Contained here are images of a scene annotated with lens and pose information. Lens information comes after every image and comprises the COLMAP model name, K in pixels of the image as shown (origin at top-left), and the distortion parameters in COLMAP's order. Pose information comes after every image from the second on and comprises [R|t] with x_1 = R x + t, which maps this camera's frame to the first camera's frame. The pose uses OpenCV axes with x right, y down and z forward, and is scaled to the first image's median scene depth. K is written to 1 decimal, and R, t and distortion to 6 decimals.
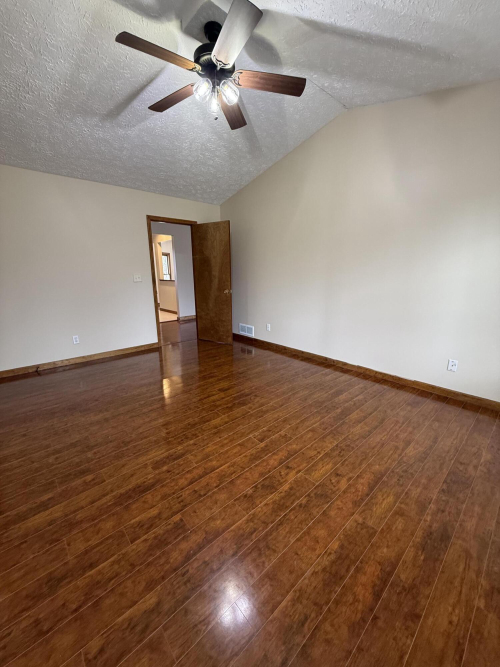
lens RADIAL K [[265.9, 0, 250.8], [0, 265.9, 331.1], [0, 0, 1]] dist [-0.002889, 0.000947]
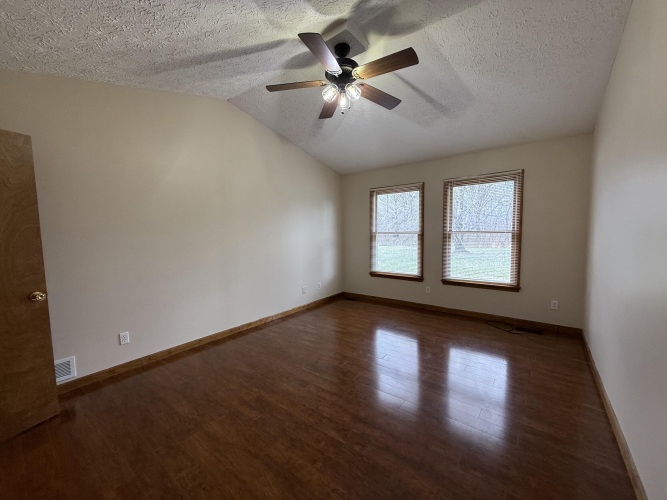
lens RADIAL K [[265.9, 0, 333.4], [0, 265.9, 249.5], [0, 0, 1]] dist [-0.002889, 0.000947]
pose [[-0.143352, -0.060630, 0.987813, -0.775448], [0.249760, 0.963598, 0.095389, -0.194871], [-0.957638, 0.260391, -0.122991, 0.798654]]
